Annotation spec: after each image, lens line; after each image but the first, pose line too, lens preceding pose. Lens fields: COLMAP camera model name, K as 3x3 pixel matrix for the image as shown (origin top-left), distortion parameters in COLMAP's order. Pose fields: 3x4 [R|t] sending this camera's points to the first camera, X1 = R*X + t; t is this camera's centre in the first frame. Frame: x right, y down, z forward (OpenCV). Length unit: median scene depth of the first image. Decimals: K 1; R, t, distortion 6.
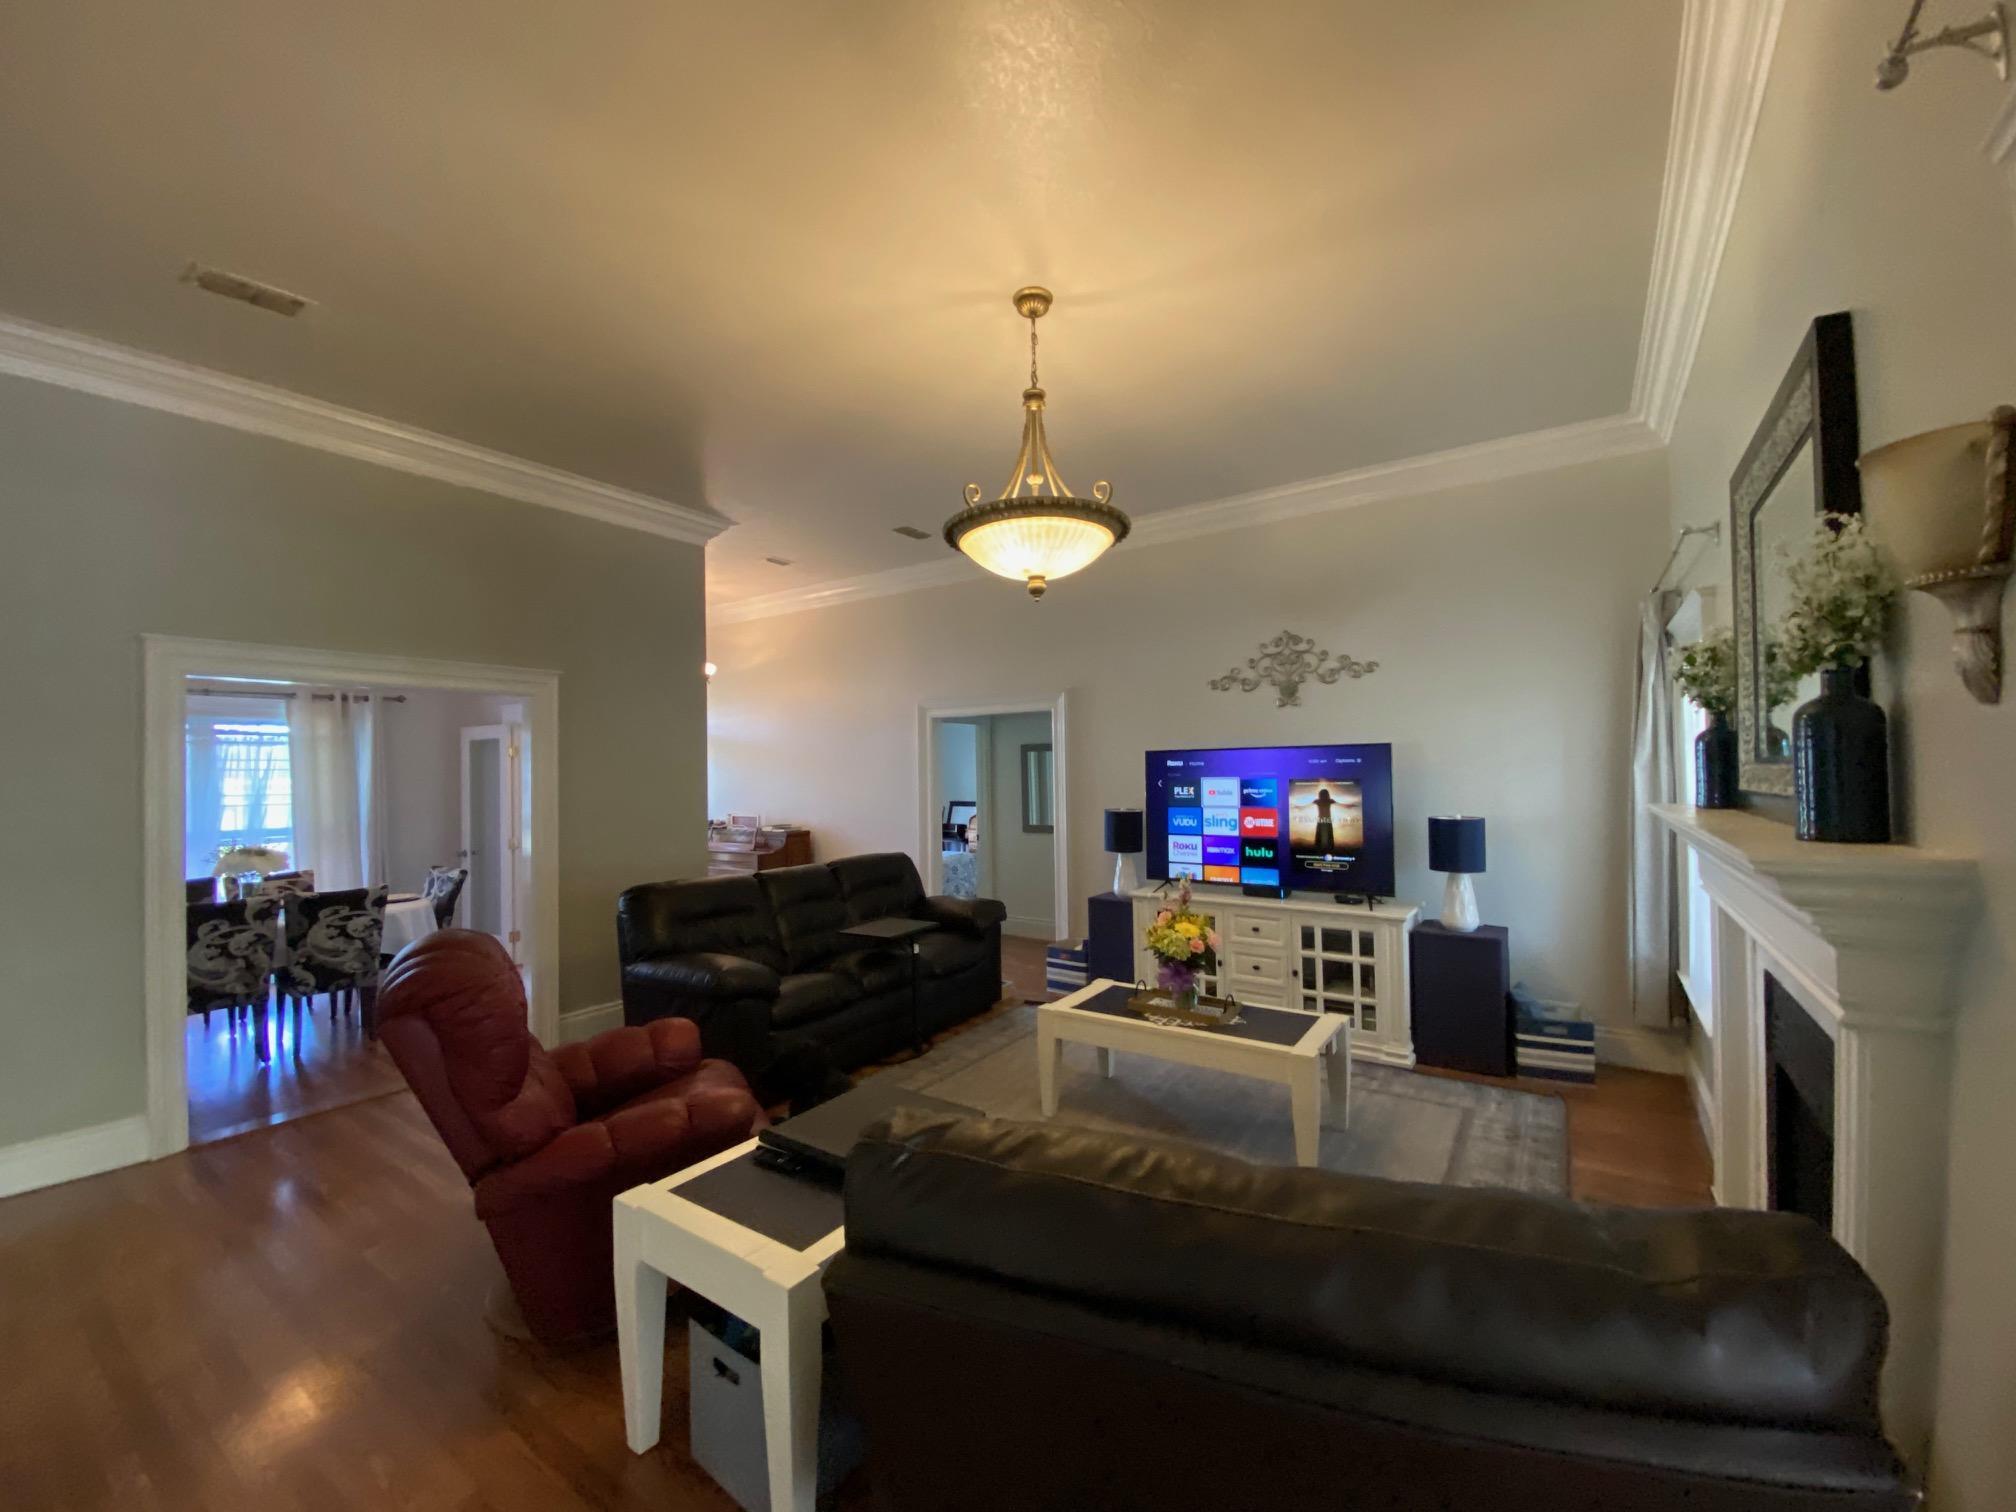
lens RADIAL K [[788.0, 0, 974.3], [0, 788.0, 761.4], [0, 0, 1]] dist [0.003226, -0.000139]
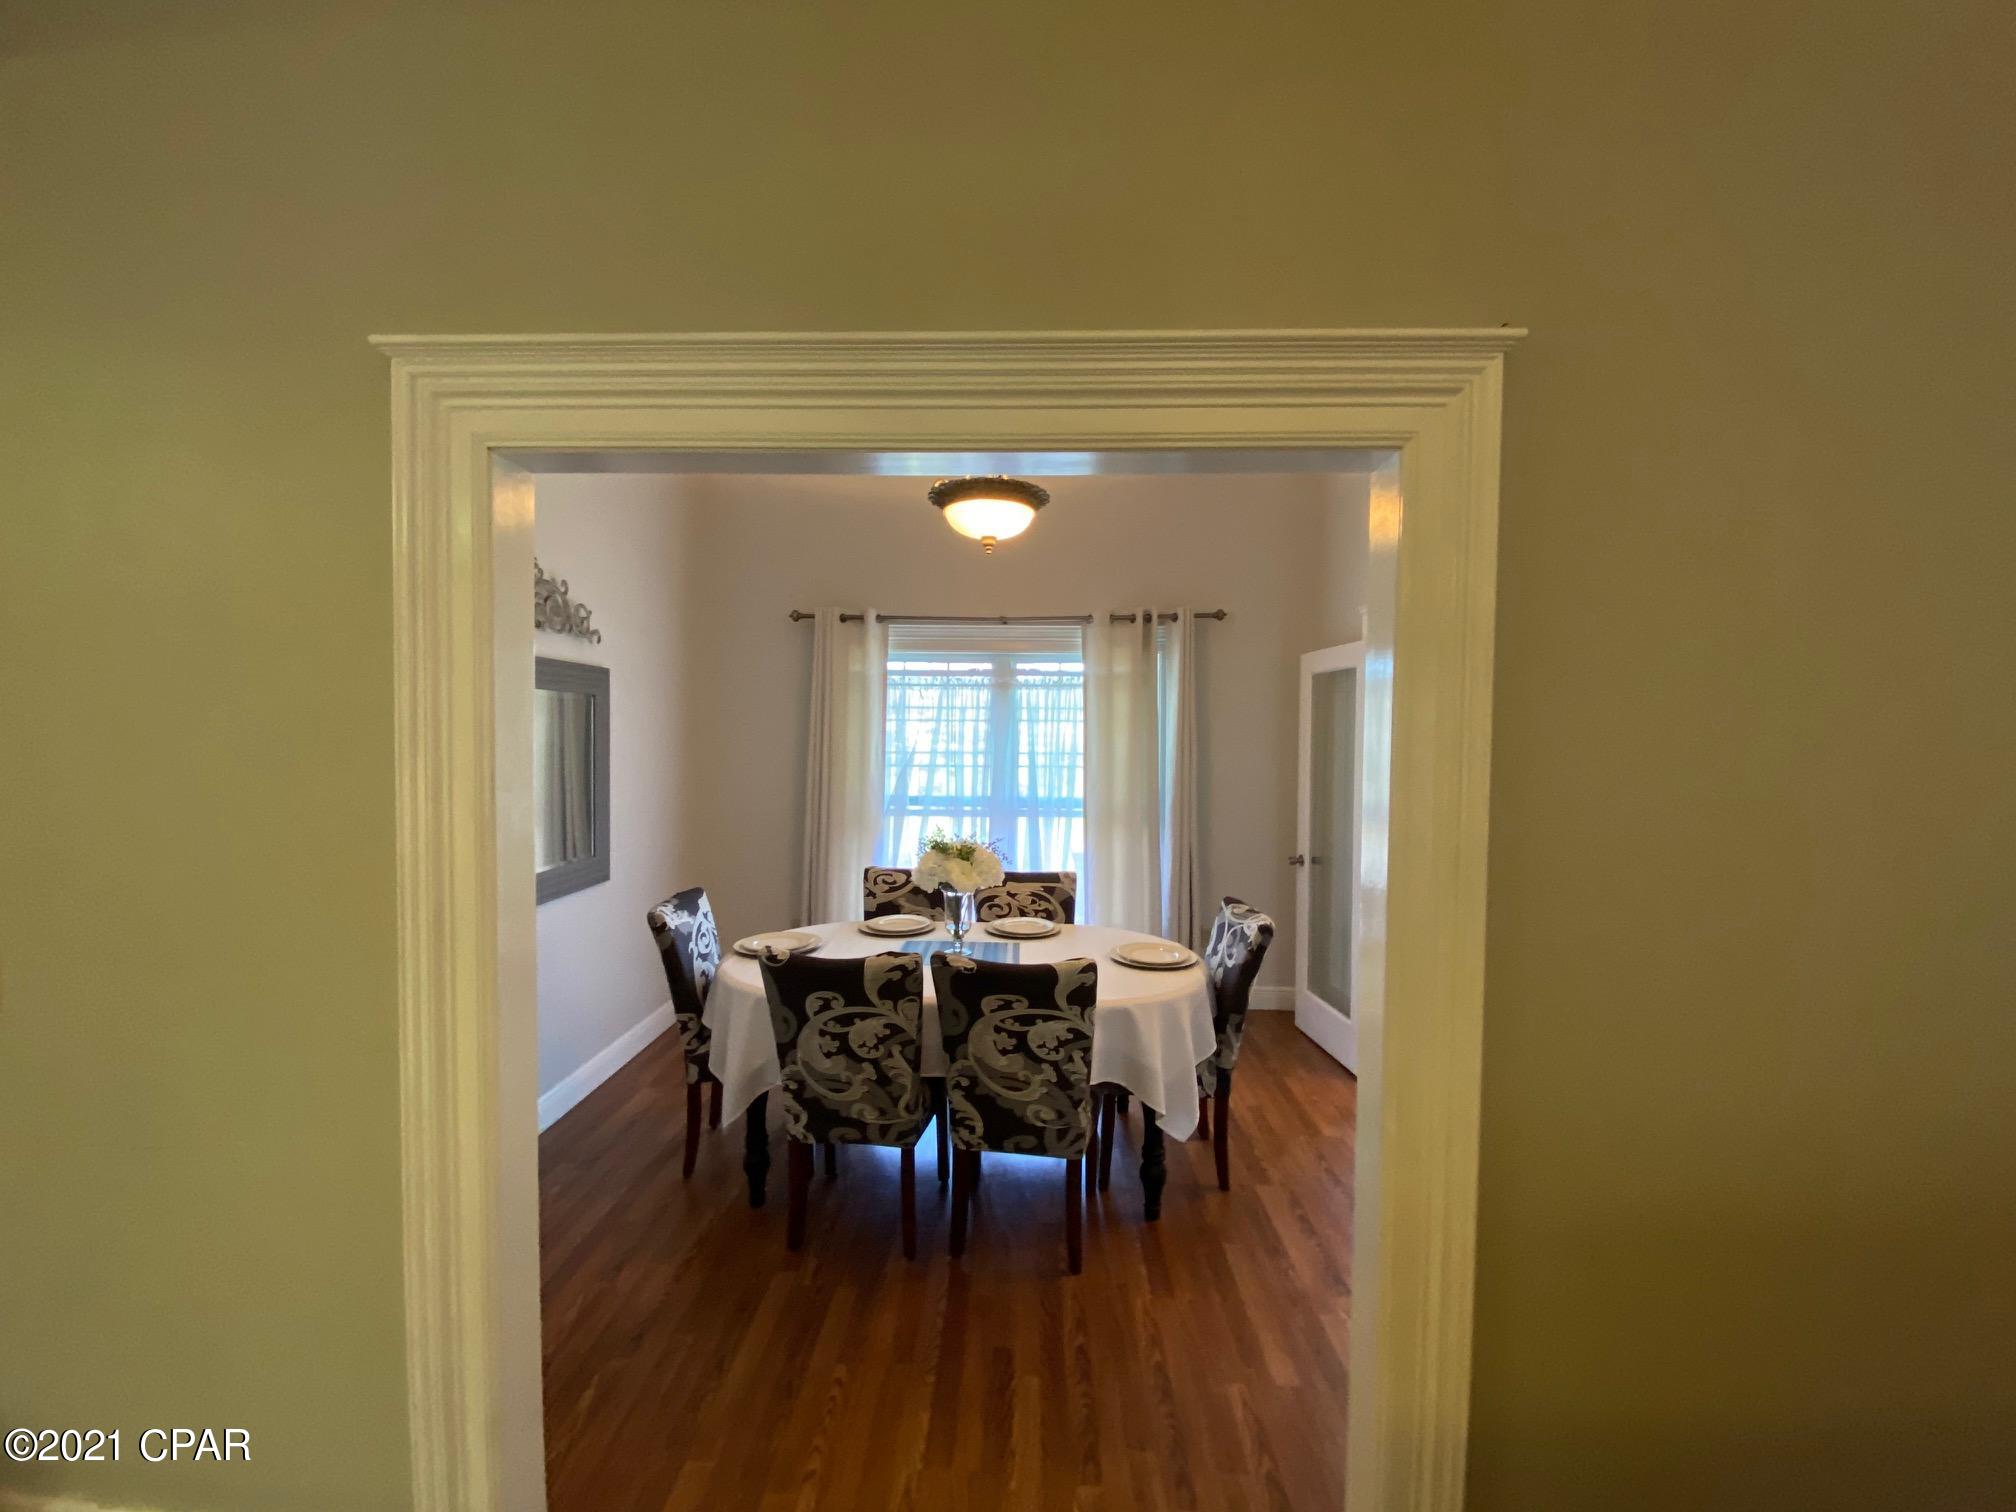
lens RADIAL K [[788.0, 0, 986.0], [0, 788.0, 751.1], [0, 0, 1]] dist [0.003226, -0.000139]
pose [[0.530105, 0.031366, -0.847352, -0.333363], [0.001819, 0.999271, 0.038127, 0.011758], [0.847930, -0.021753, 0.529662, 0.603592]]
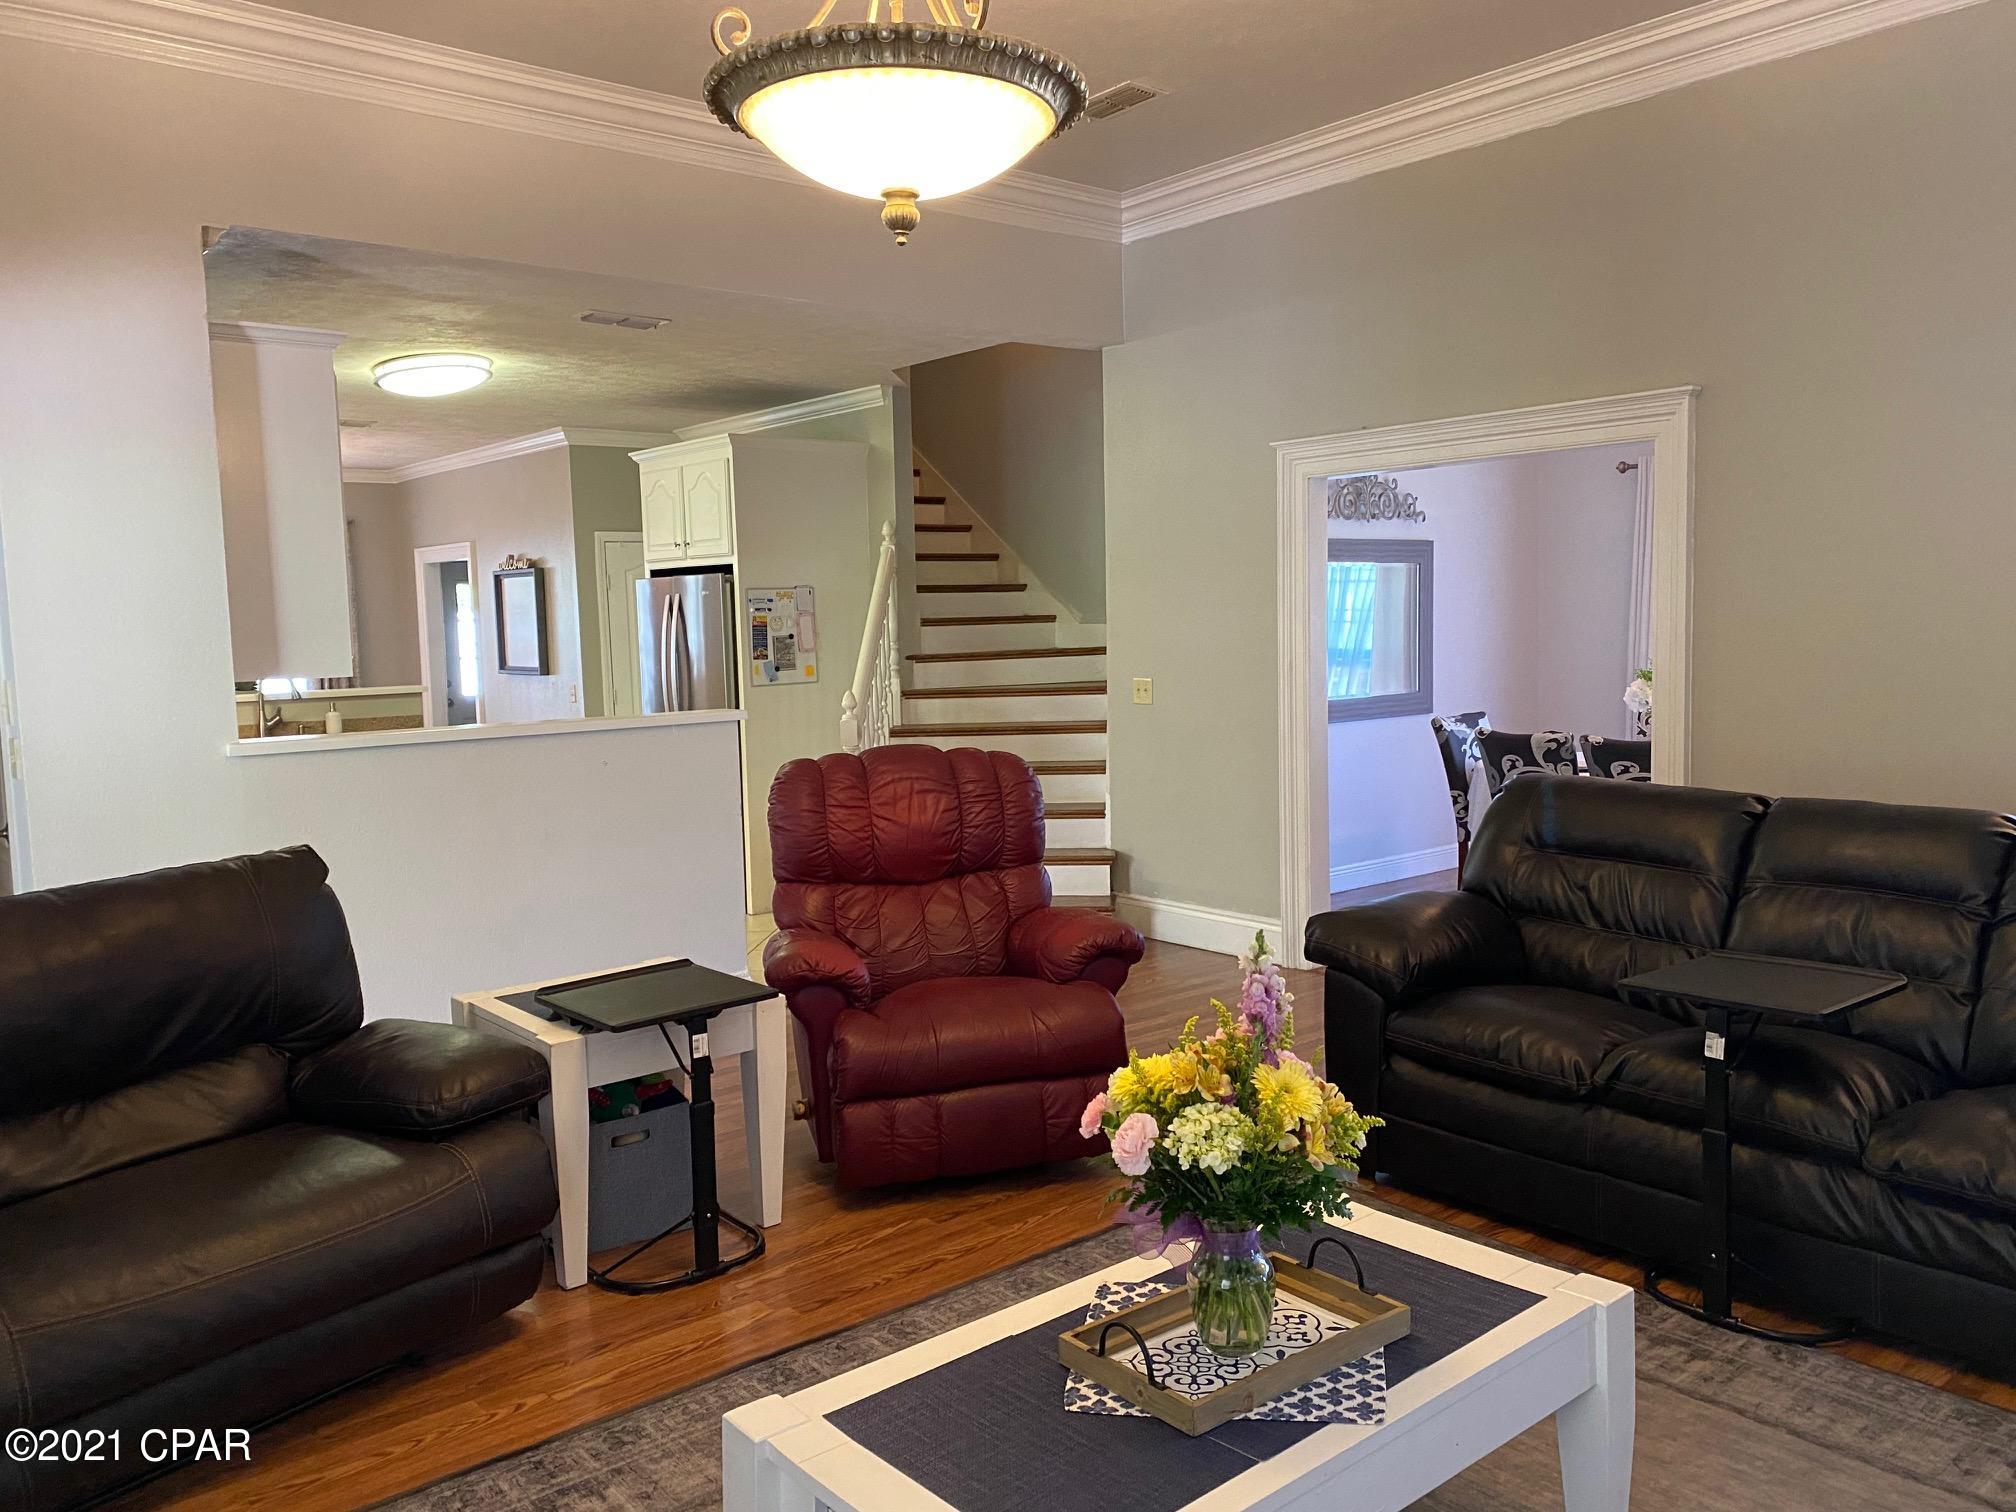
lens RADIAL K [[1514.2, 0, 1001.5], [0, 1514.2, 759.1], [0, 0, 1]] dist [0.022938, -0.005121]
pose [[-0.291357, 0.106401, -0.950679, 0.500294], [0.050198, 0.994126, 0.095880, 0.018068], [0.955296, -0.019786, -0.294987, 0.709370]]
